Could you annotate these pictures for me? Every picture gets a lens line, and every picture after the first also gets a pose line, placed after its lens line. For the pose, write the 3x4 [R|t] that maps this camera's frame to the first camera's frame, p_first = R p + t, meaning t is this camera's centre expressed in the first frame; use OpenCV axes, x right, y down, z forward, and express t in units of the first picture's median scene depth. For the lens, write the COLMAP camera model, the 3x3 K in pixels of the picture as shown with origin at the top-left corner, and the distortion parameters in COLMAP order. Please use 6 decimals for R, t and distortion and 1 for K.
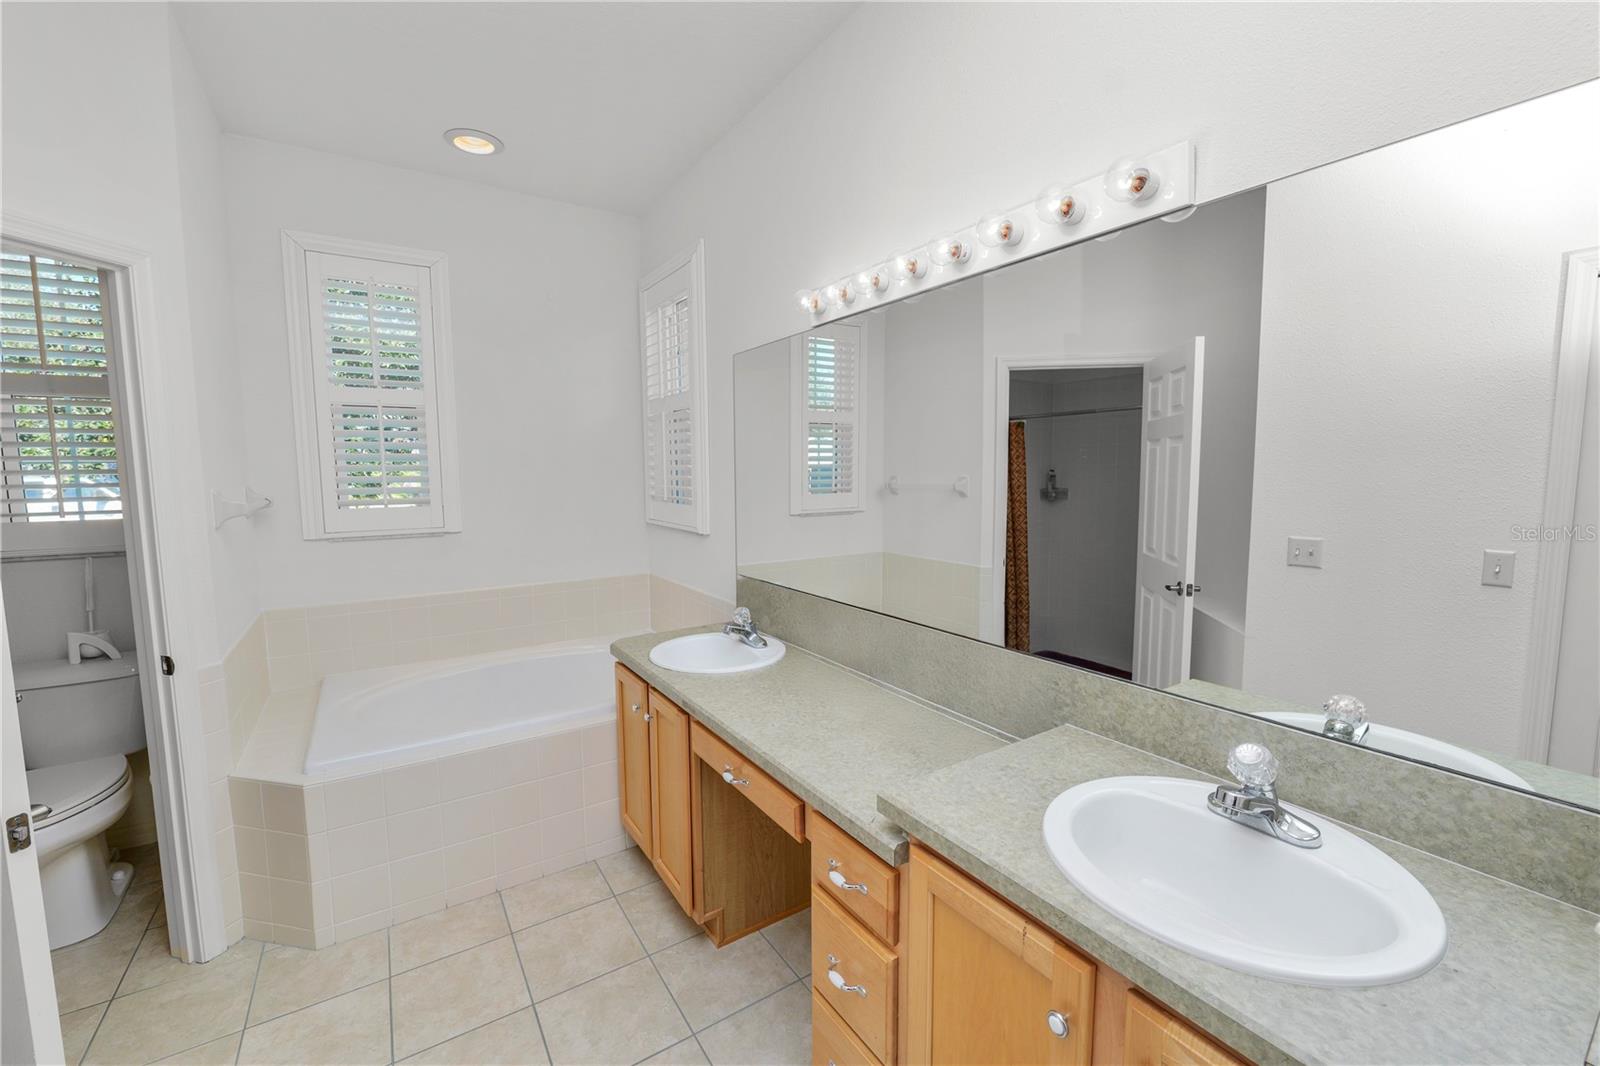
lens RADIAL K [[651.5, 0, 799.2], [0, 651.5, 535.9], [0, 0, 1]] dist [-0.014019, 0.000227]
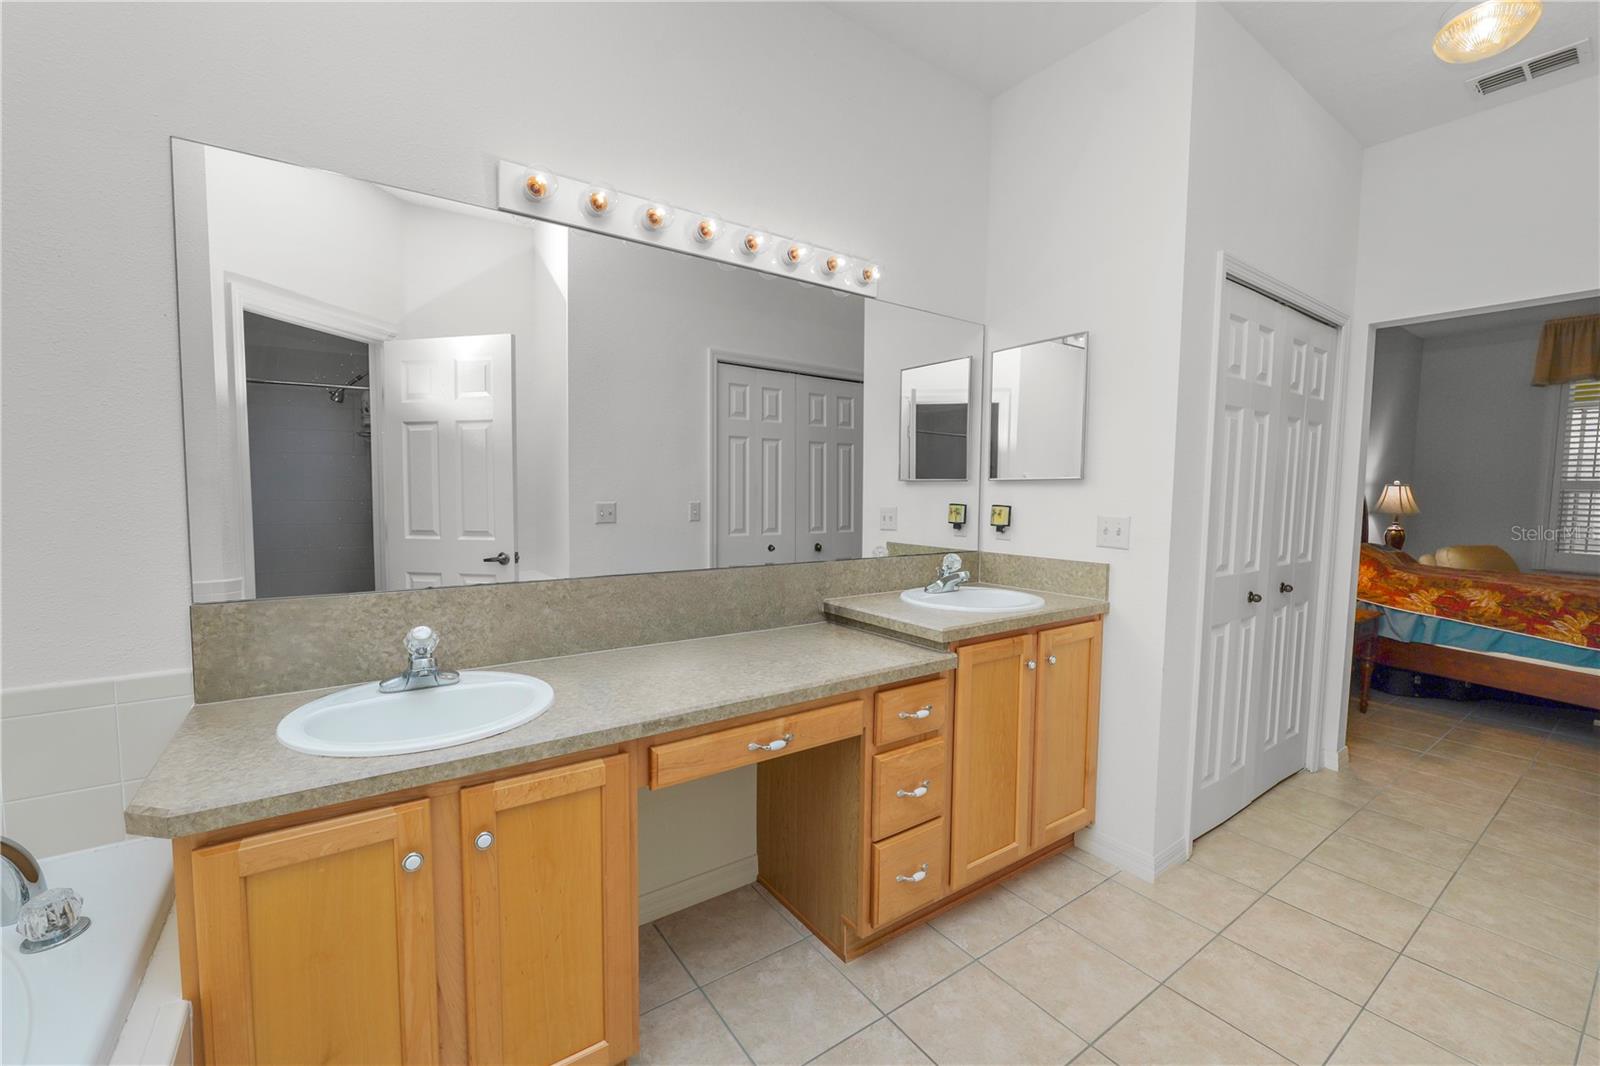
lens RADIAL K [[651.5, 0, 799.2], [0, 651.5, 535.9], [0, 0, 1]] dist [-0.014019, 0.000227]
pose [[-0.035643, -0.057988, 0.997681, -0.855525], [0.087511, 0.994299, 0.060918, 0.033696], [-0.995526, 0.089480, -0.030366, 0.848321]]
